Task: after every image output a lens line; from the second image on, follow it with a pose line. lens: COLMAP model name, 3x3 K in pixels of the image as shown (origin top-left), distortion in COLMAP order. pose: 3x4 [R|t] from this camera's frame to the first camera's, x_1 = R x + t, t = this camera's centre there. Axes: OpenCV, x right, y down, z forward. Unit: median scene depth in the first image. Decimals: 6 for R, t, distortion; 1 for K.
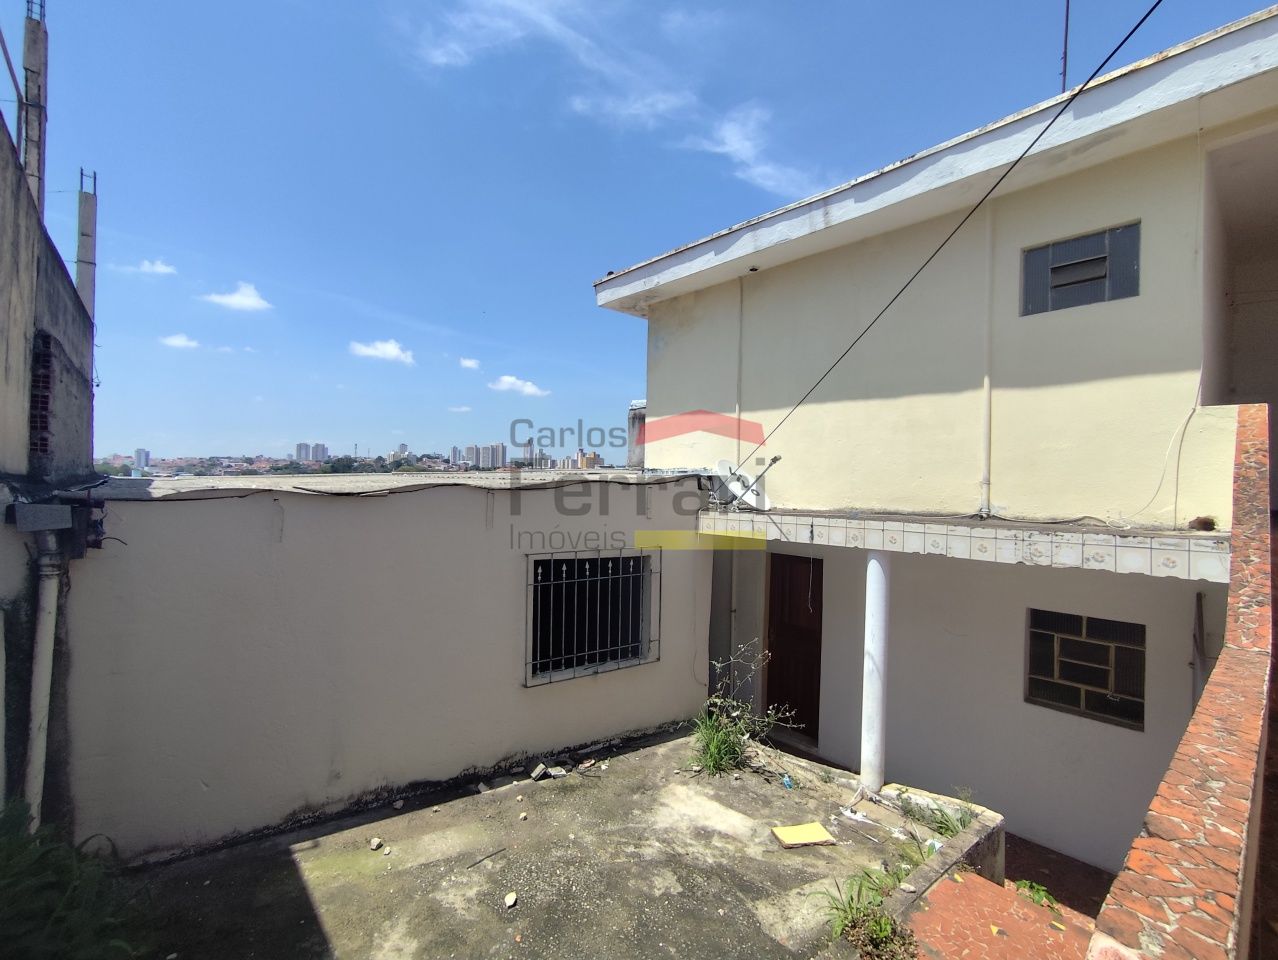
lens RADIAL K [[571.6, 0, 640.2], [0, 571.6, 480.5], [0, 0, 1]] dist [-0.015145, 0.009287]
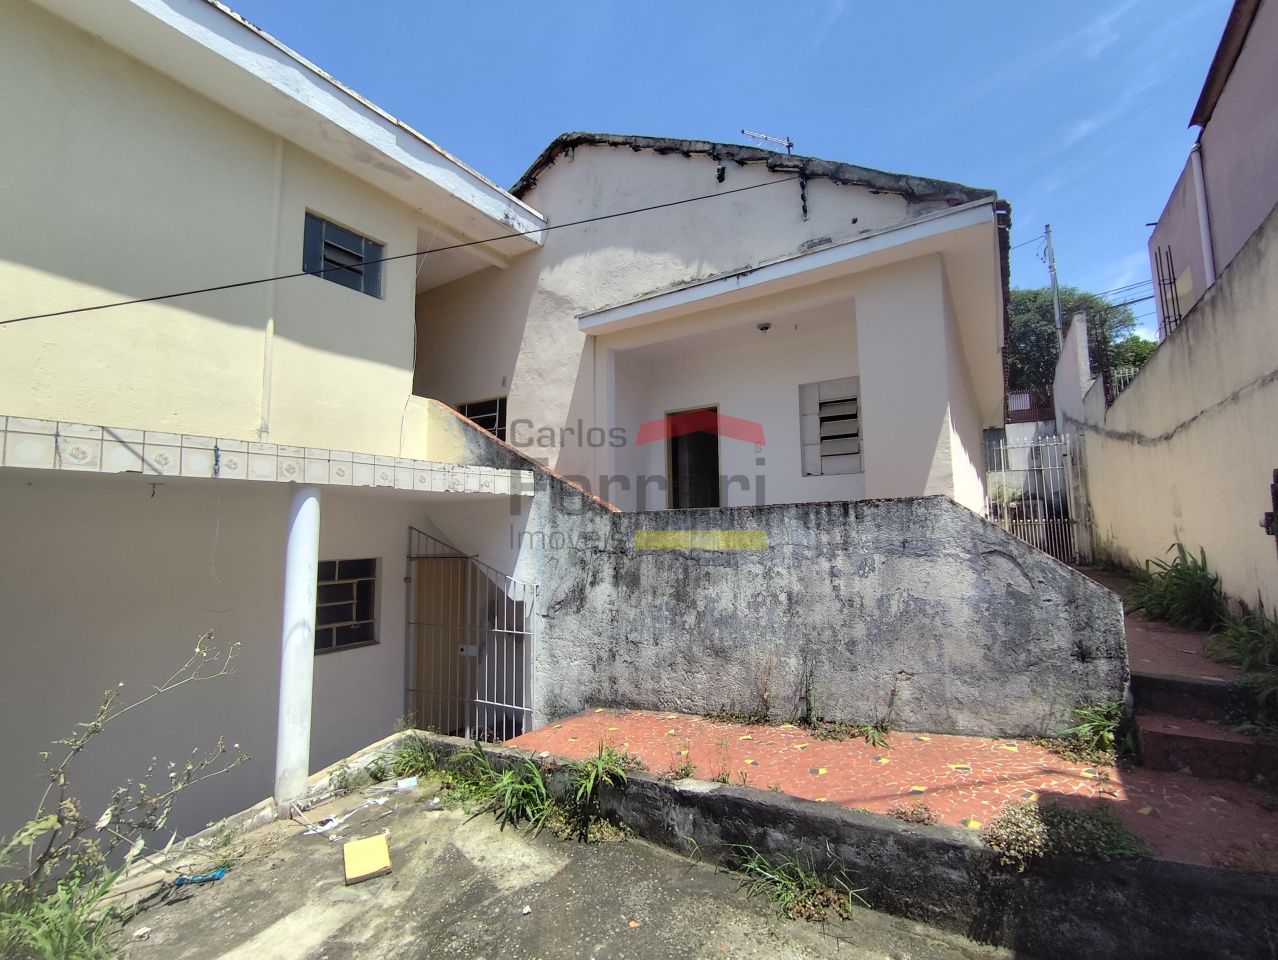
lens RADIAL K [[573.8, 0, 639.0], [0, 573.8, 480.0], [0, 0, 1]] dist [-0.016669, 0.011164]
pose [[-0.269326, 0.073860, 0.960213, -0.476236], [0.004163, 0.997135, -0.075533, 0.174005], [-0.963040, -0.016345, -0.268862, 0.760016]]
